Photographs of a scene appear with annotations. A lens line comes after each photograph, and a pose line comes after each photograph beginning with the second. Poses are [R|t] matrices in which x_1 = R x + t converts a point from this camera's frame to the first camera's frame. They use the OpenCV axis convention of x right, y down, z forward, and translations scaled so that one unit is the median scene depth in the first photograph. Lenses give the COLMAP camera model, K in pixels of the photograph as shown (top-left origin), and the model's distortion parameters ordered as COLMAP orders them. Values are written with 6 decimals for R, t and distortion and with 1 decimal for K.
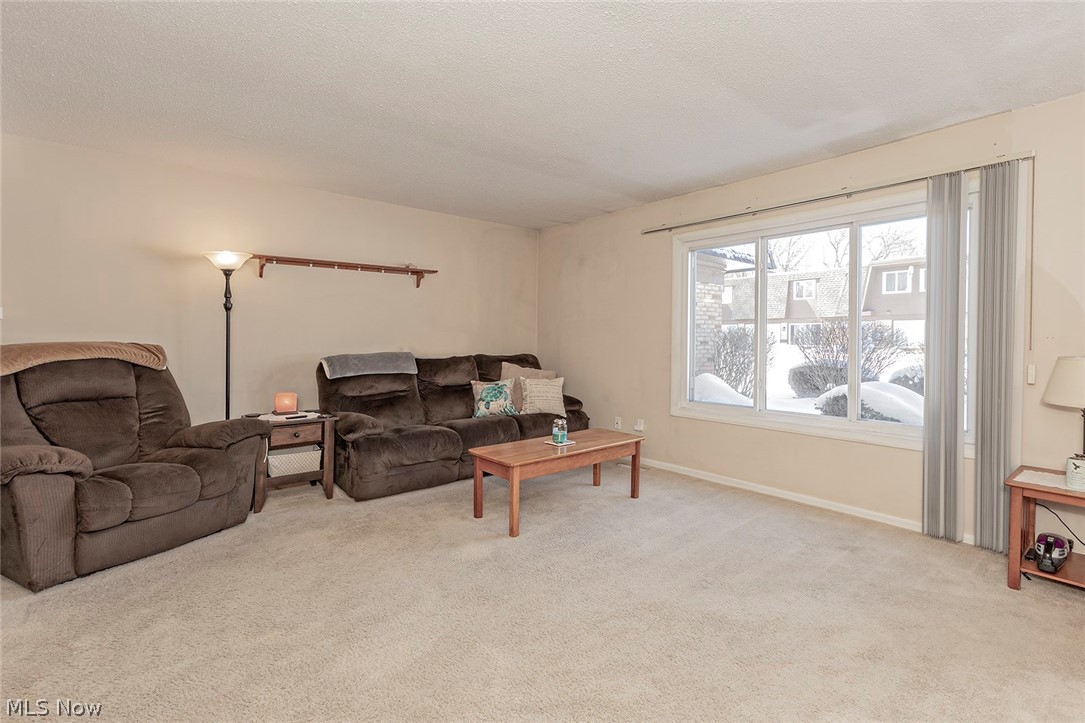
lens RADIAL K [[493.7, 0, 548.2], [0, 493.7, 348.1], [0, 0, 1]] dist [0.001194, 0.000431]
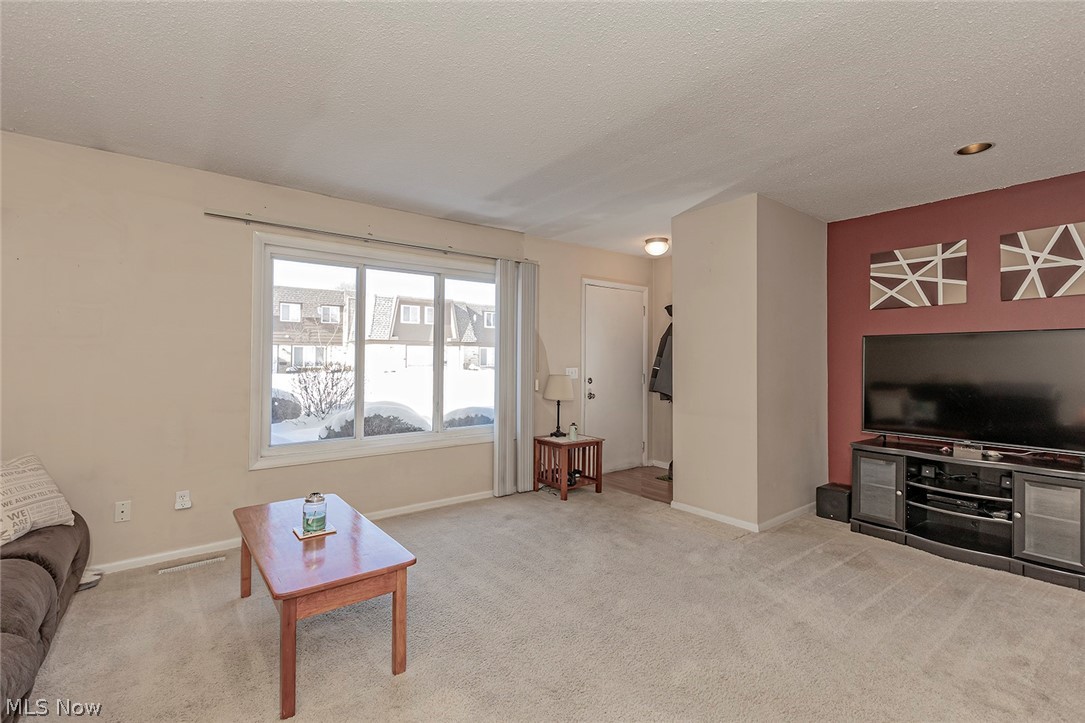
lens RADIAL K [[495.0, 0, 542.5], [0, 495.0, 361.5], [0, 0, 1]] dist [0.000344, 0.000175]
pose [[0.036841, 0.006165, 0.999302, -0.519448], [0.022992, 0.999711, -0.007015, -0.013035], [-0.999057, 0.023235, 0.036688, 0.567929]]
